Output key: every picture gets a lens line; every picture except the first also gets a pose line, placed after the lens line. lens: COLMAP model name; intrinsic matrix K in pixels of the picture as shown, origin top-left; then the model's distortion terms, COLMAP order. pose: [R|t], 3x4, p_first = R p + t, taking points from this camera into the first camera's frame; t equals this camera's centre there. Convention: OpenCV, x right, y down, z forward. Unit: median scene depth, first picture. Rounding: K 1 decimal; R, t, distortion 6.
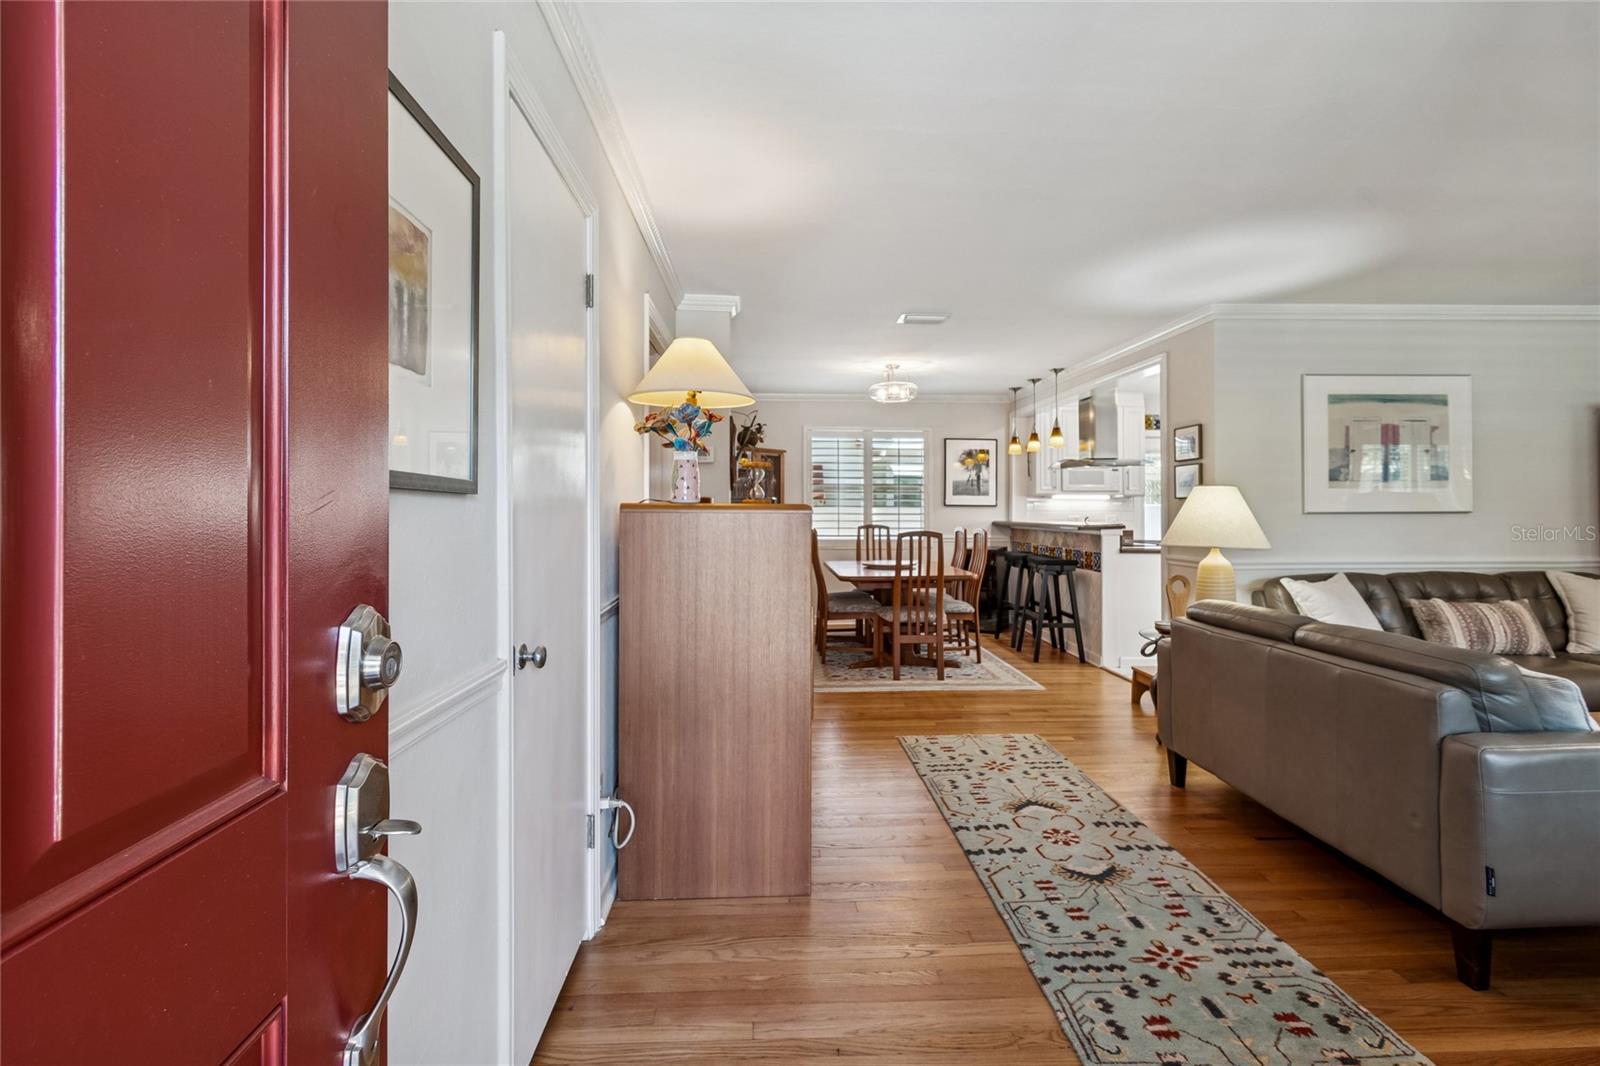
lens RADIAL K [[720.1, 0, 798.8], [0, 720.1, 505.5], [0, 0, 1]] dist [-0.000607, -0.000585]
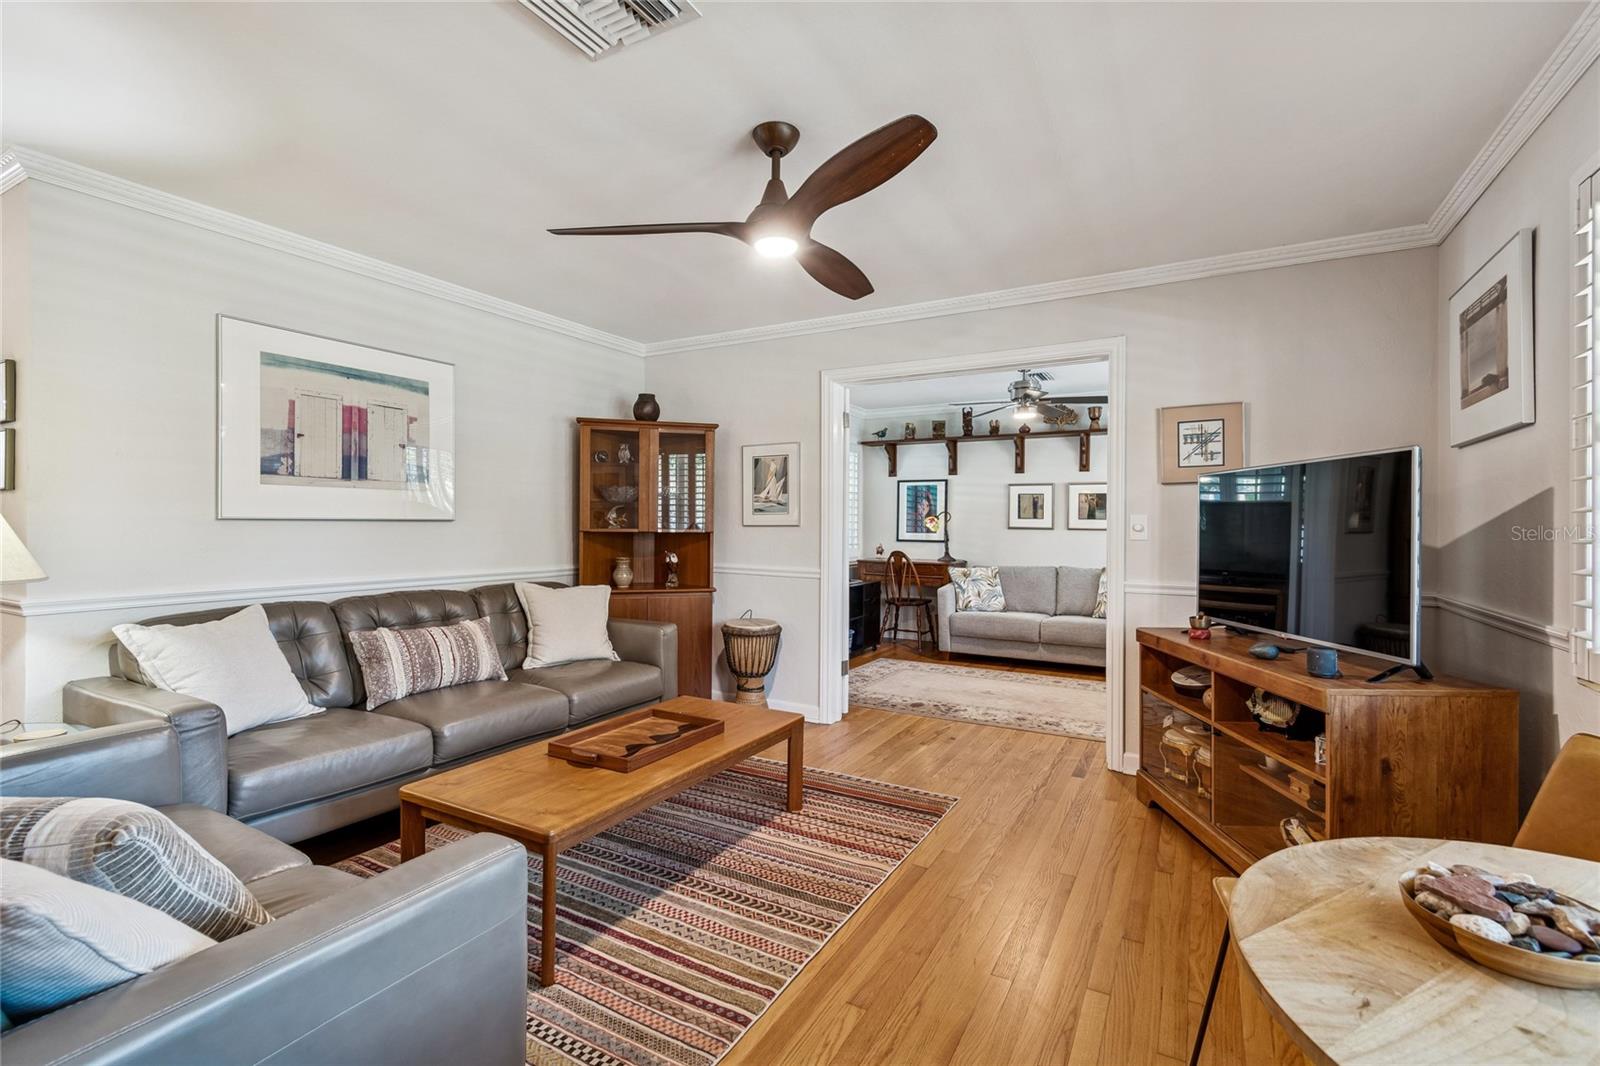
lens RADIAL K [[715.0, 0, 803.2], [0, 715.0, 523.3], [0, 0, 1]] dist [0.002155, -0.000524]
pose [[0.529589, 0.007691, 0.848219, 0.435764], [-0.014721, 0.999892, 0.000125, 0.006804], [-0.848126, -0.012553, 0.529645, 0.180387]]
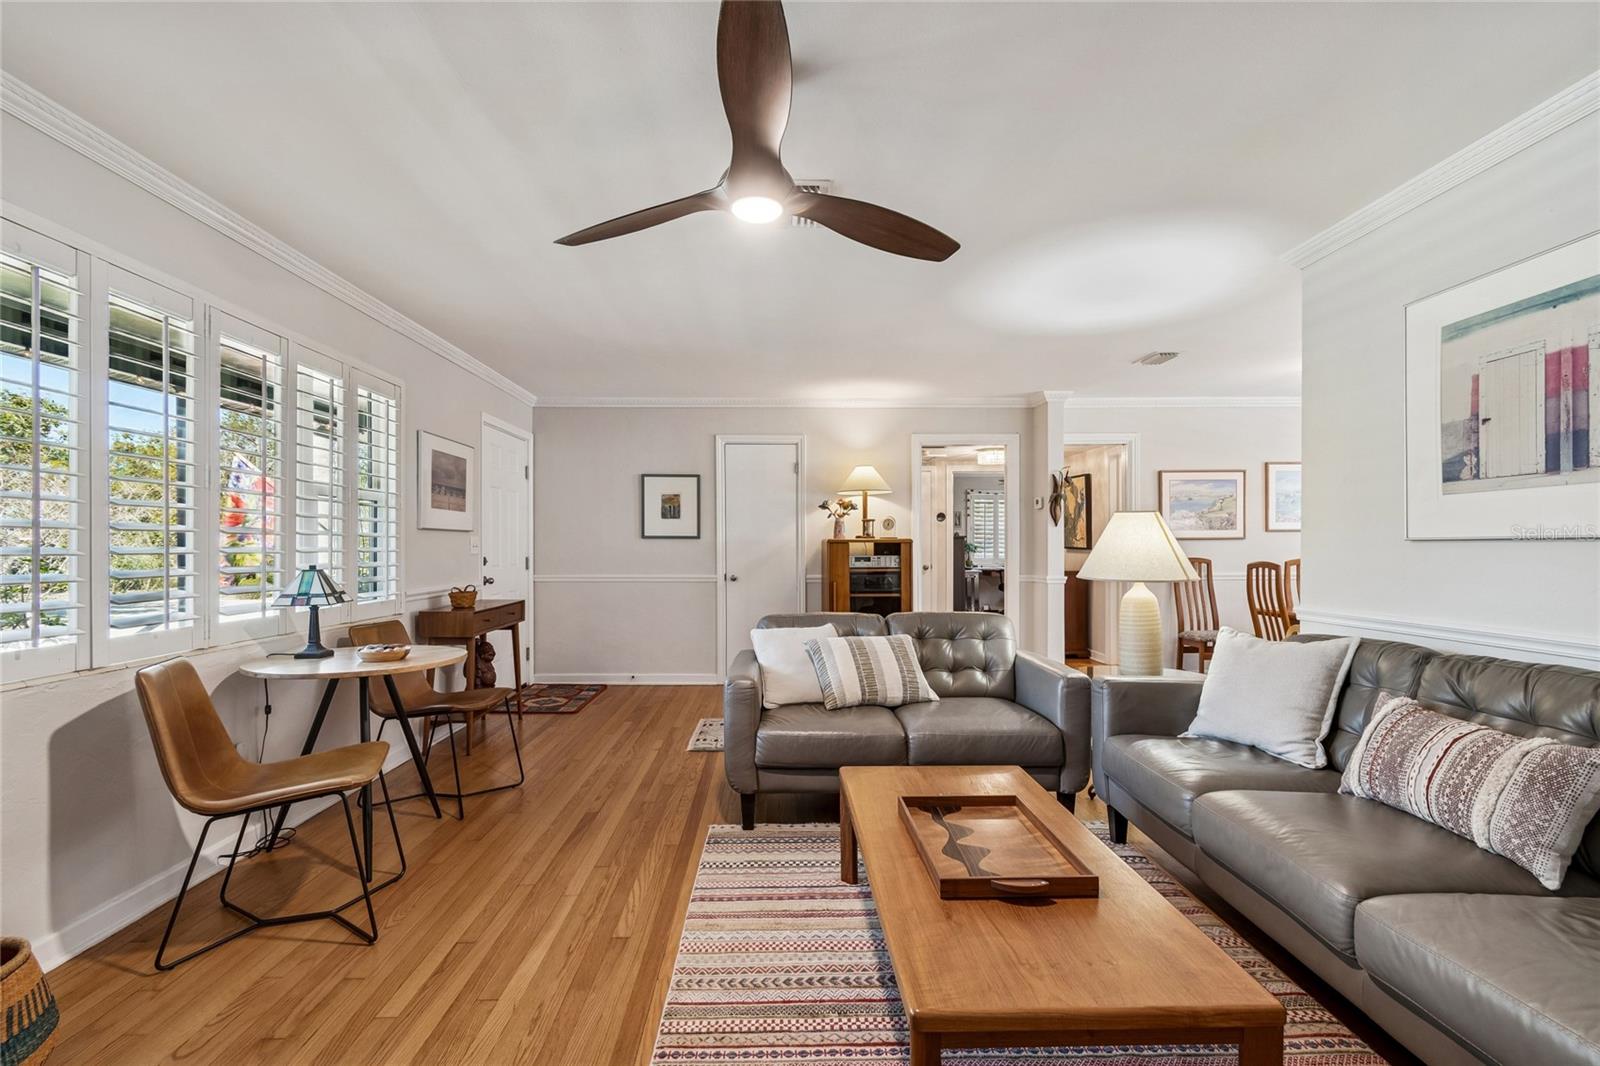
lens RADIAL K [[726.1, 0, 790.4], [0, 726.1, 554.8], [0, 0, 1]] dist [0.000947, -0.000178]
pose [[-0.021183, 0.014254, -0.999674, 1.351881], [0.010600, 0.999845, 0.014032, 0.009475], [0.999719, -0.010299, -0.021331, 0.521005]]
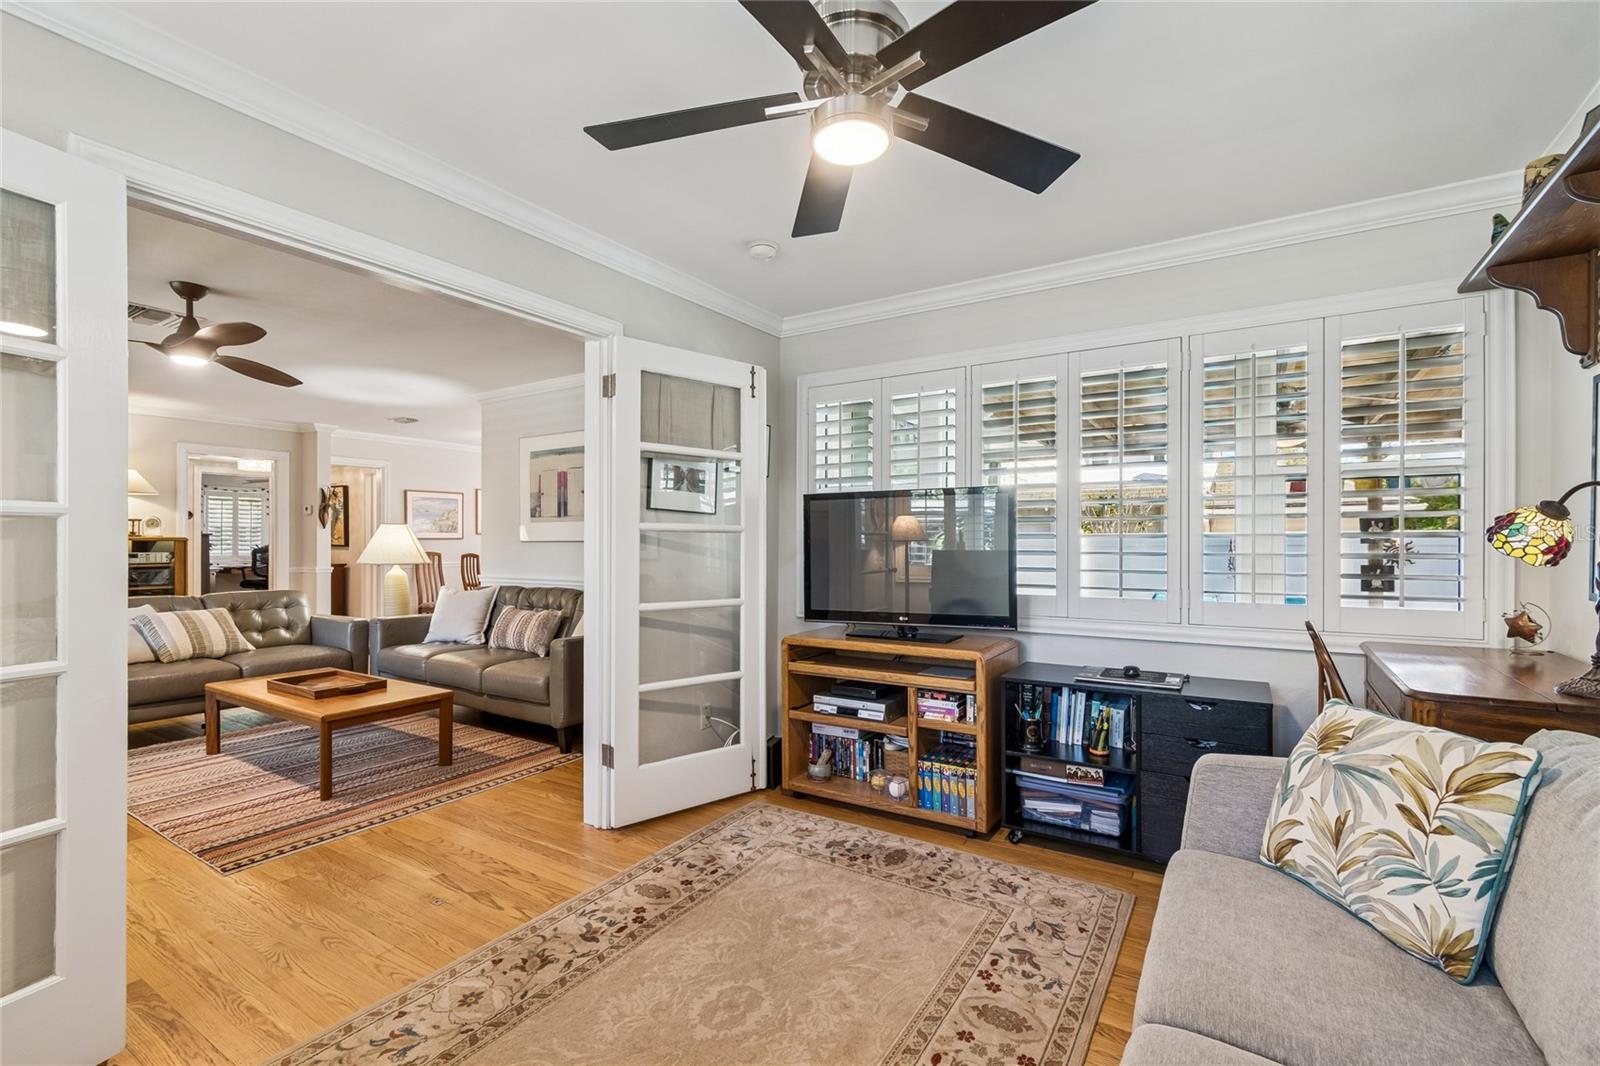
lens RADIAL K [[712.0, 0, 800.0], [0, 712.0, 533.0], [0, 0, 1]] dist [0.001504, -0.000062]
pose [[0.820136, -0.005346, -0.572143, 1.950362], [0.003494, 0.999984, -0.004335, 0.002417], [0.572158, 0.001556, 0.820142, 0.215533]]
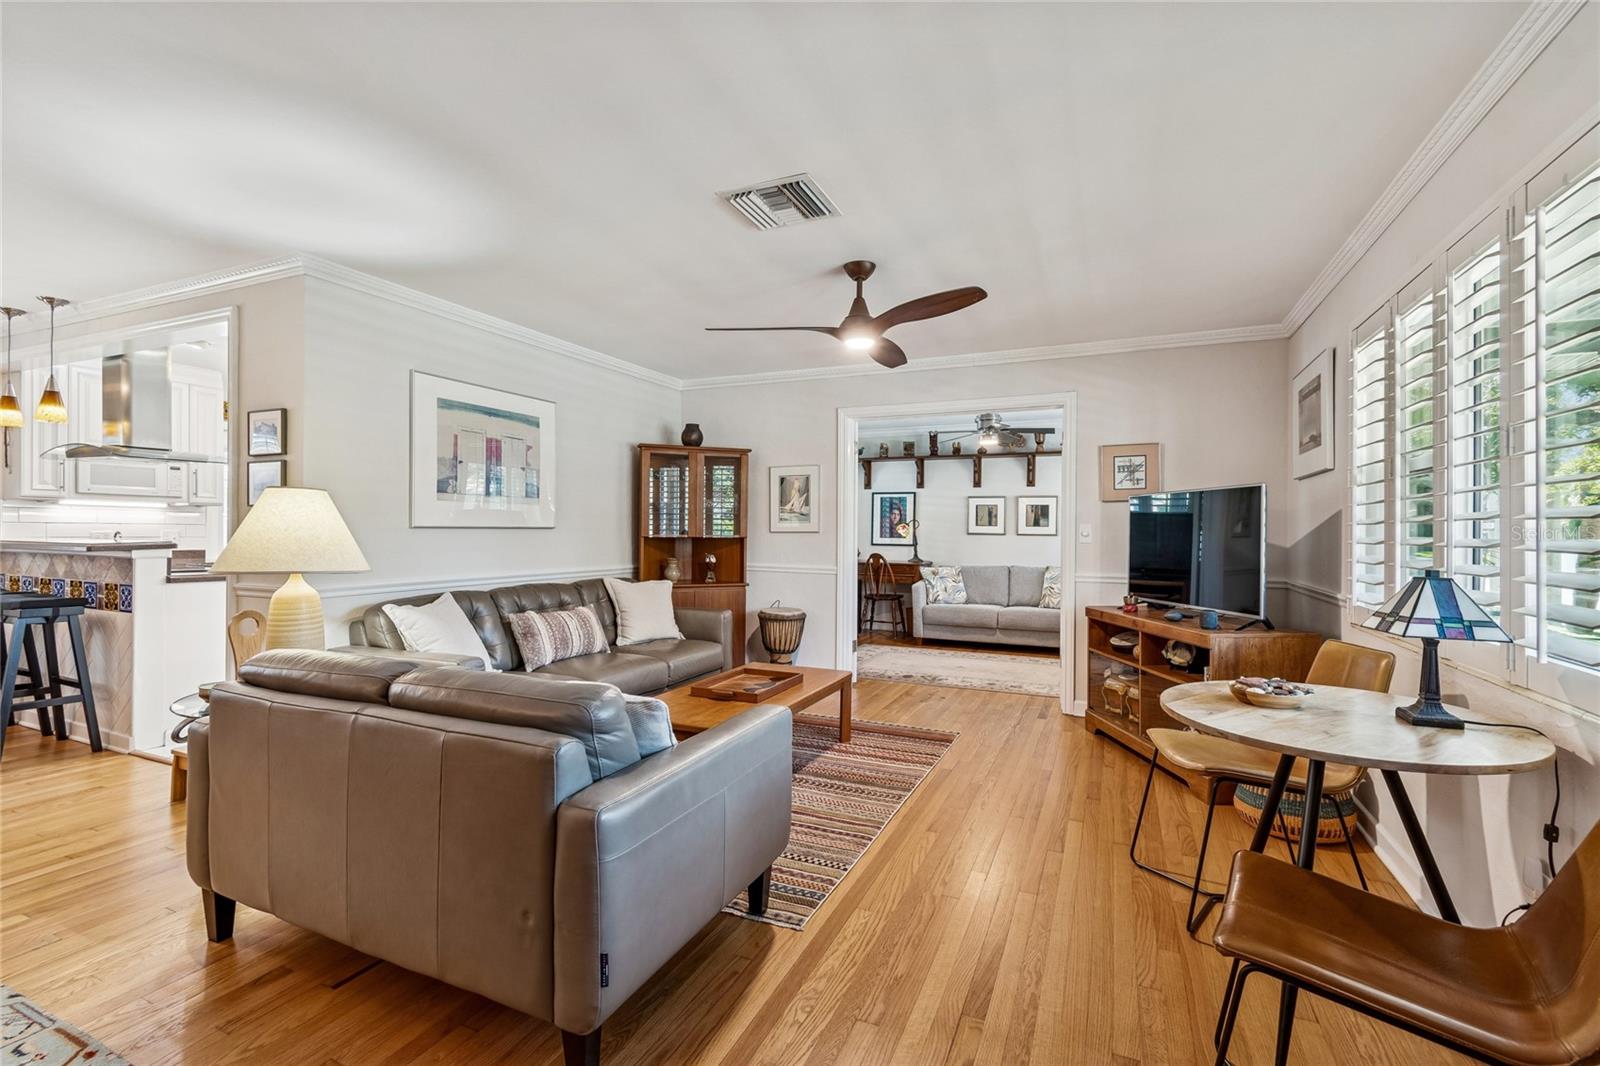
lens RADIAL K [[712.0, 0, 800.0], [0, 712.0, 533.0], [0, 0, 1]] dist [0.001504, -0.000062]
pose [[0.450222, 0.002624, 0.892913, 0.140941], [-0.015116, 0.999875, 0.004683, 0.006610], [-0.892789, -0.015606, 0.450205, 0.186756]]
